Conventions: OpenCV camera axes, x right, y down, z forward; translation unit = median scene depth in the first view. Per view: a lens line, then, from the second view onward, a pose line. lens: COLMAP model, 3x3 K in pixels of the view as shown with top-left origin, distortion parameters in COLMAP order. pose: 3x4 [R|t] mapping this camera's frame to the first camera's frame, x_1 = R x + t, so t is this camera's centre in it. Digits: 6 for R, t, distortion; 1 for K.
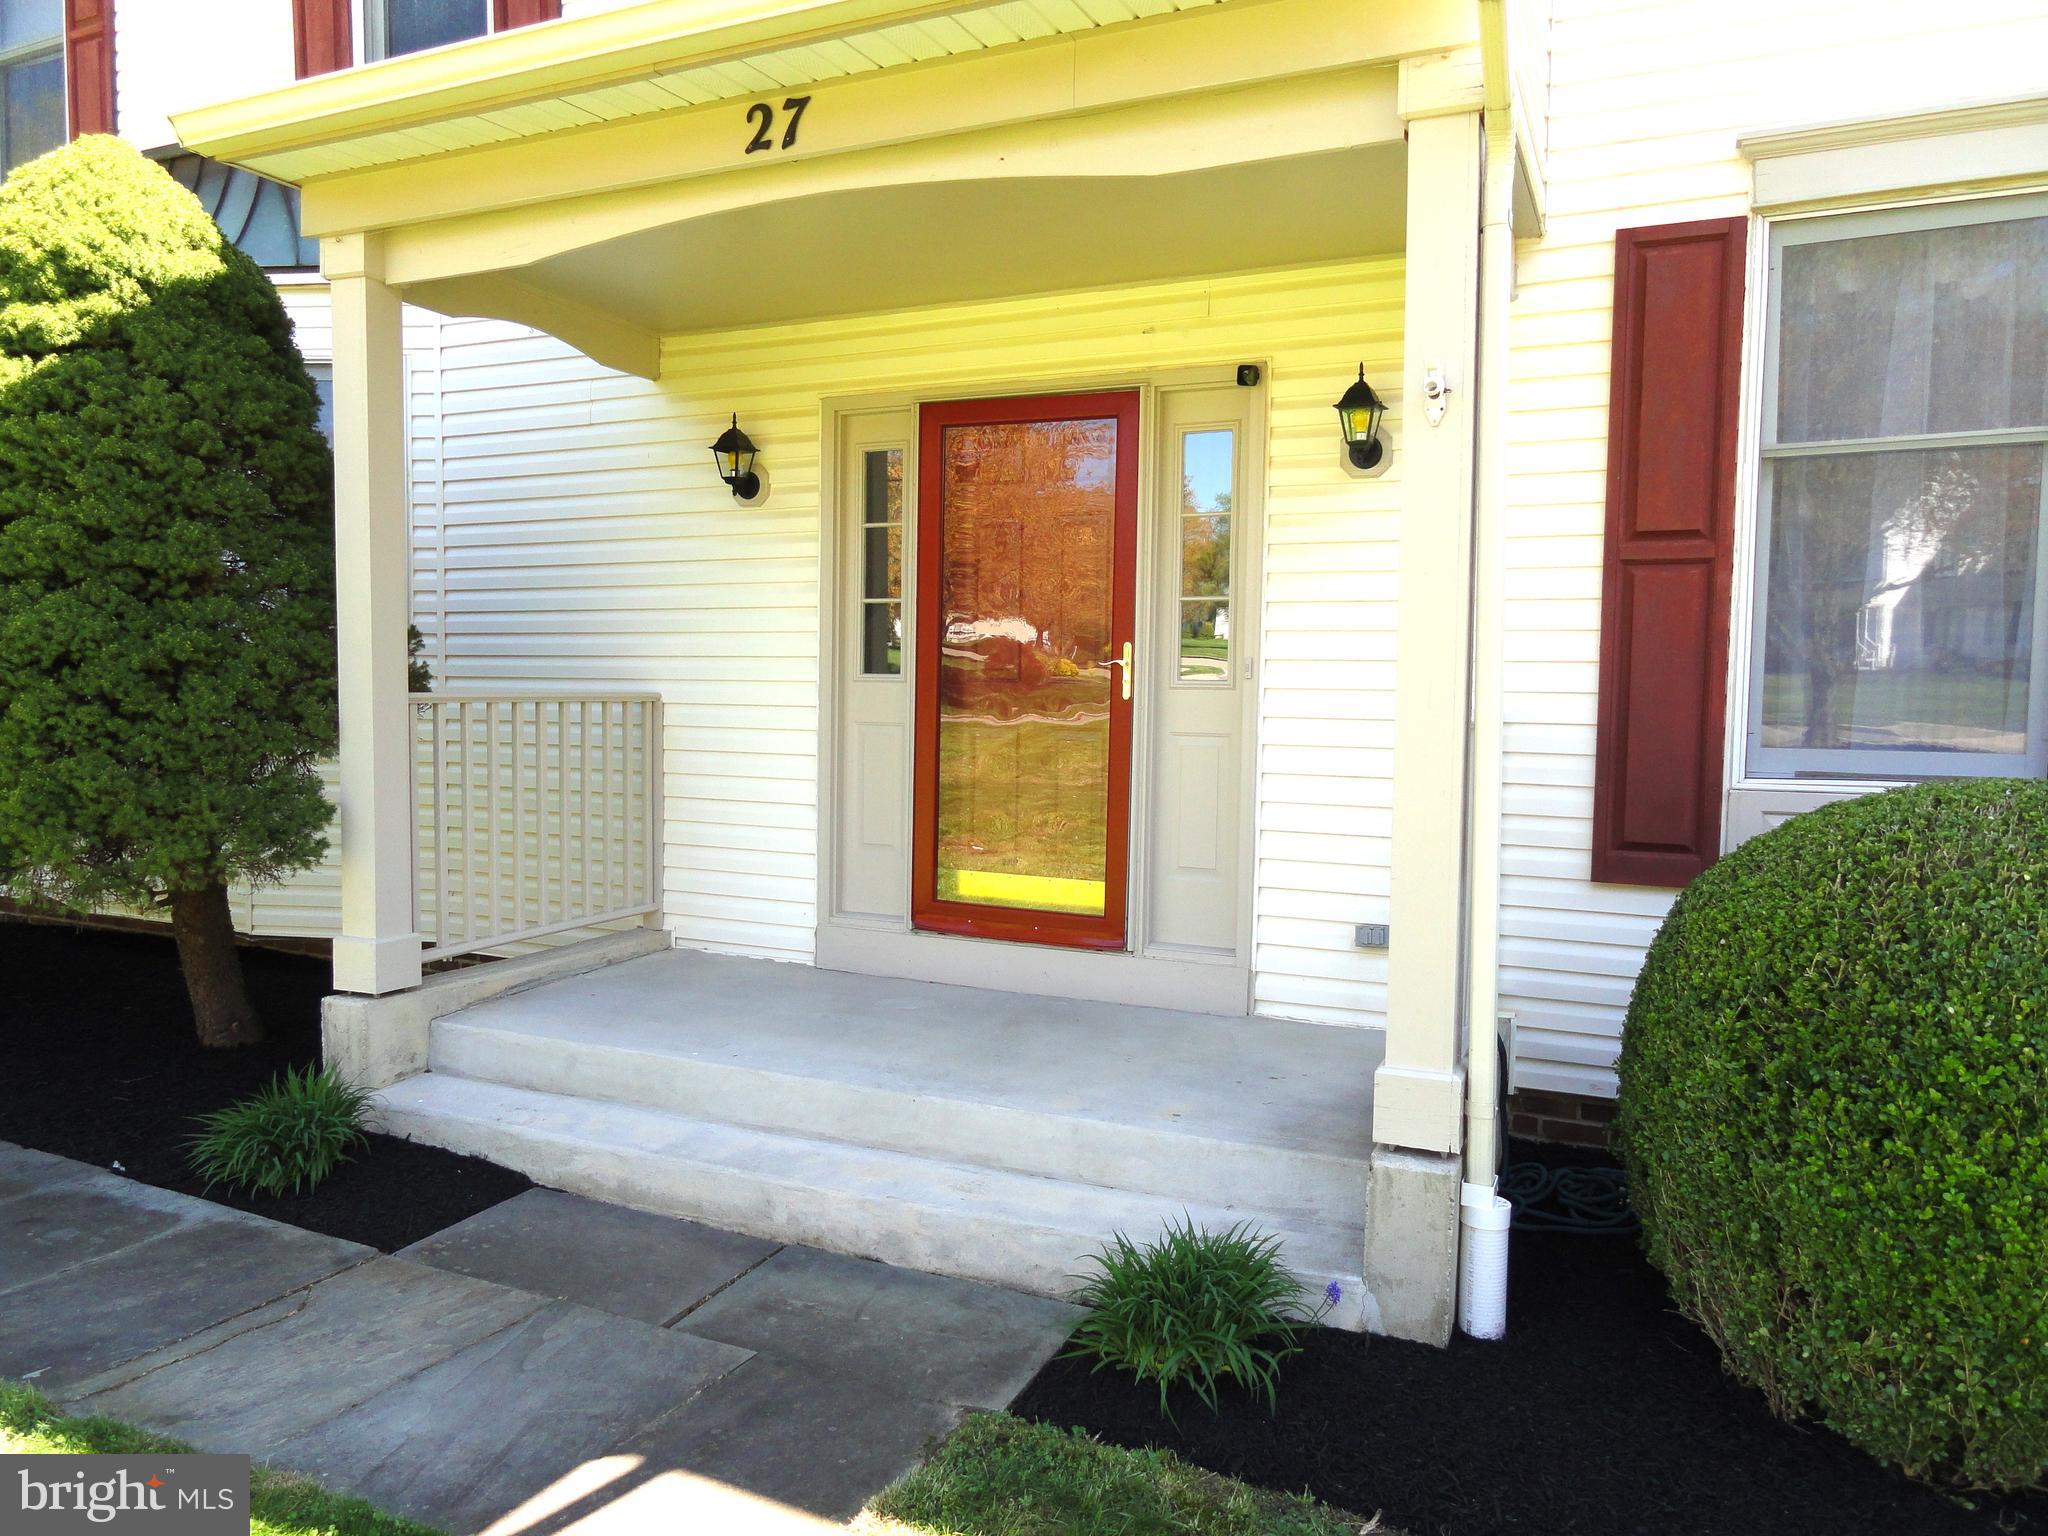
lens RADIAL K [[1424.7, 0, 1109.7], [0, 1424.7, 772.2], [0, 0, 1]] dist [-0.015835, 0.015462]
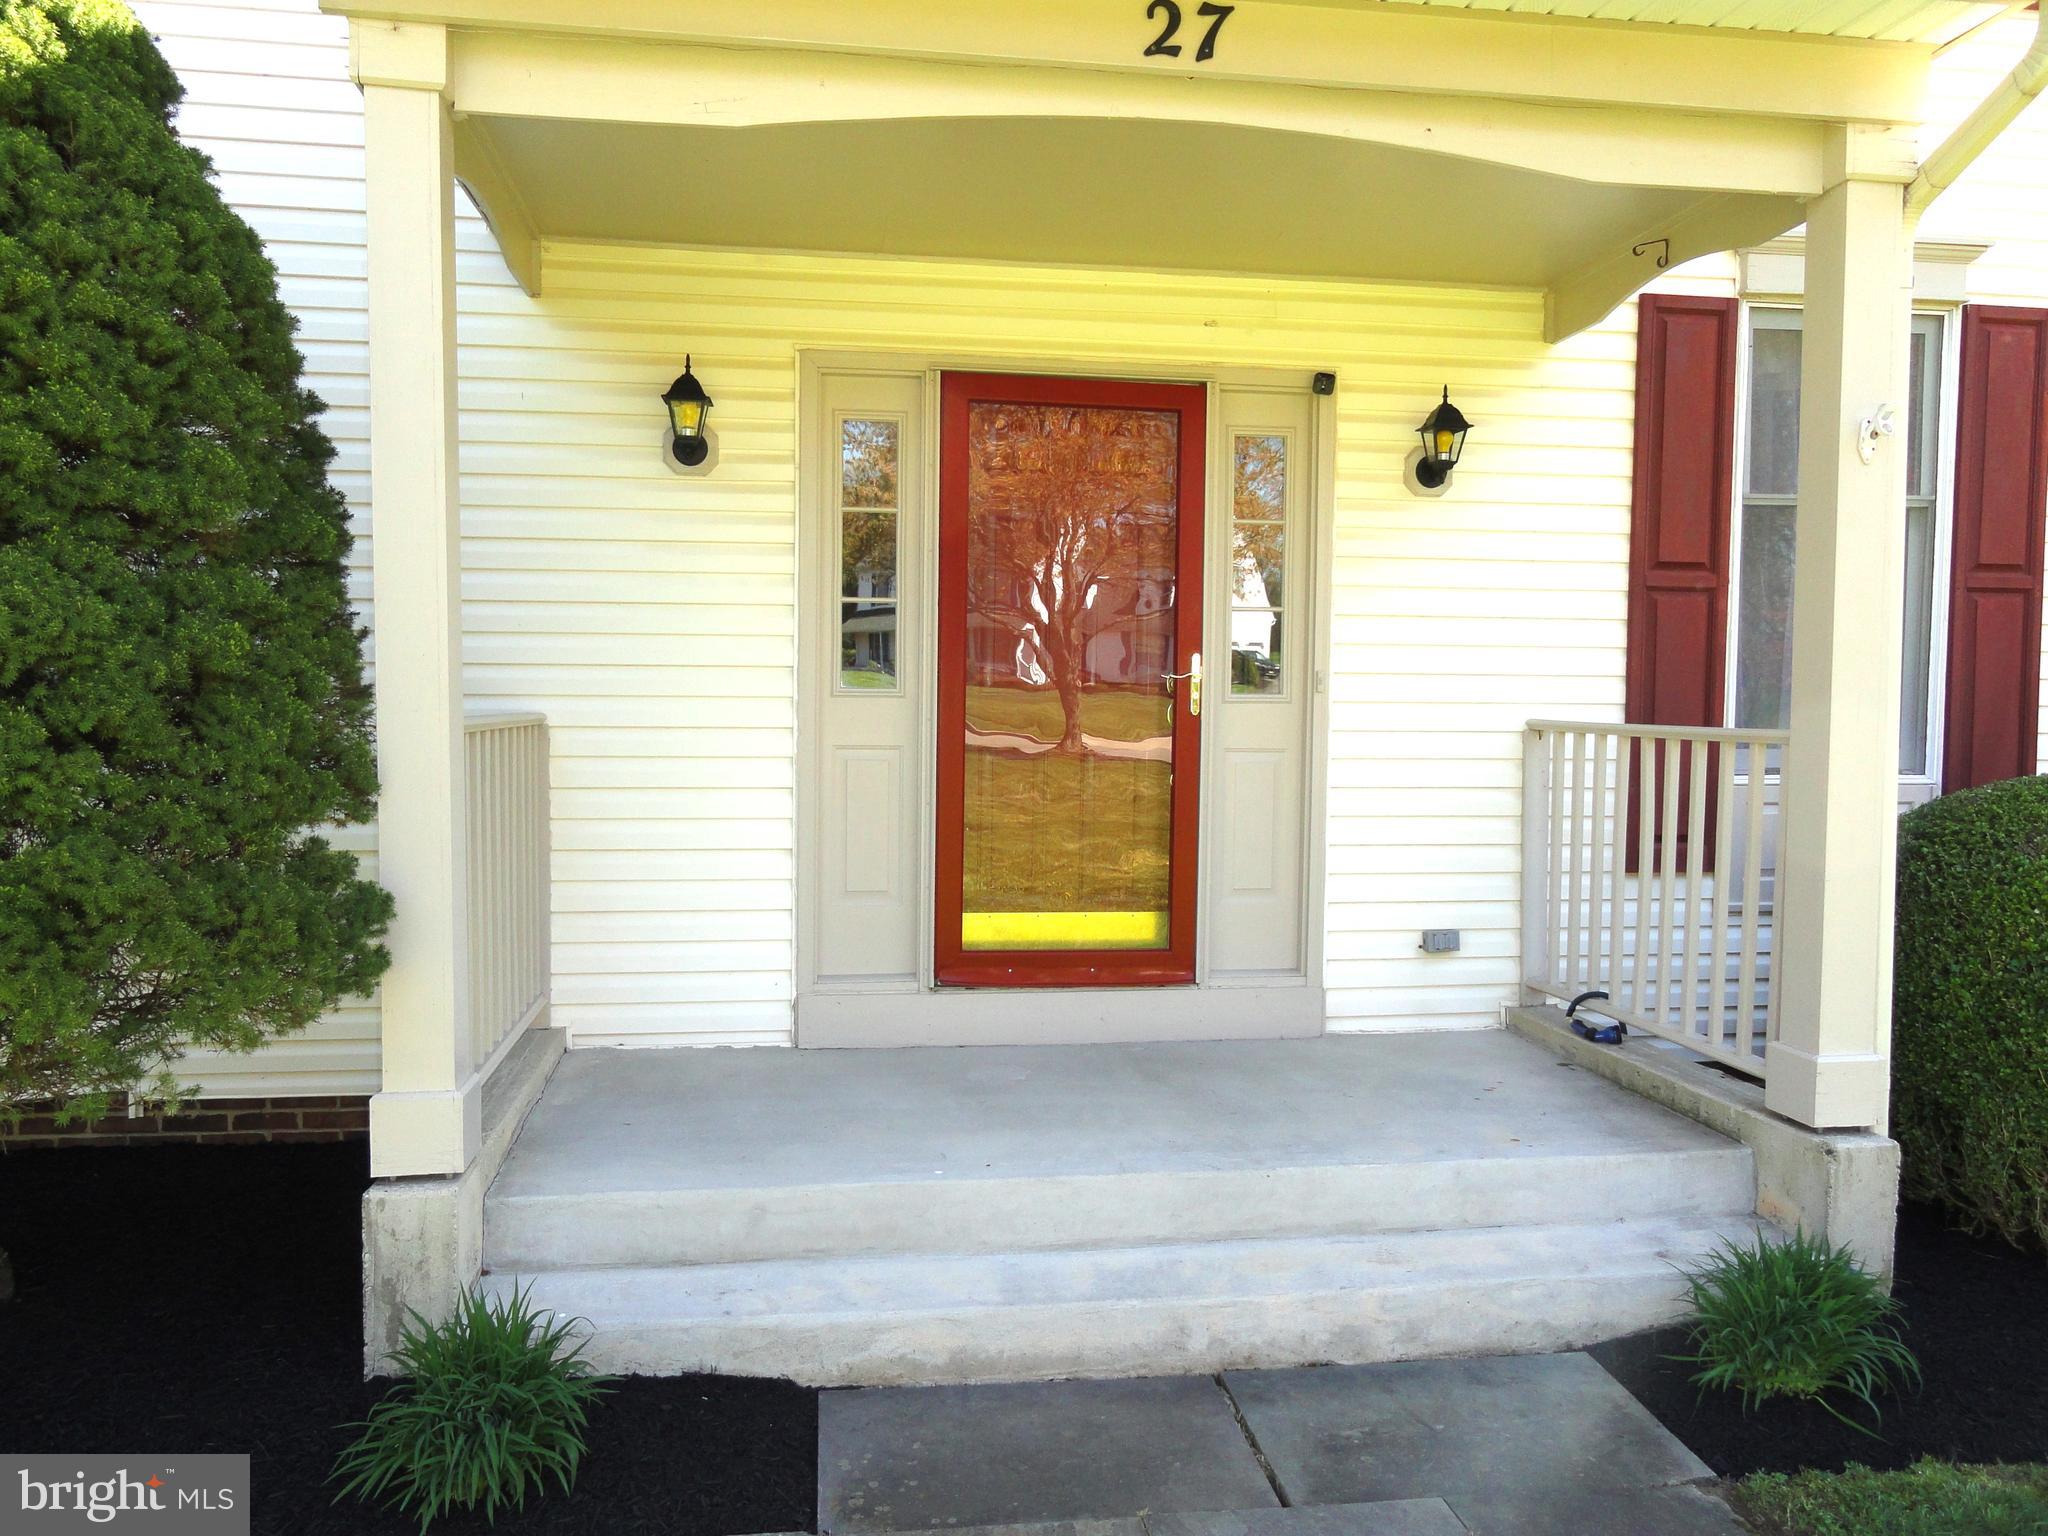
lens RADIAL K [[1424.7, 0, 1014.0], [0, 1424.7, 769.2], [0, 0, 1]] dist [-0.015835, 0.015462]
pose [[0.850453, -0.033405, 0.524990, -0.666289], [0.035840, 0.999342, 0.005529, -0.028295], [-0.524829, 0.014114, 0.851090, 0.305857]]
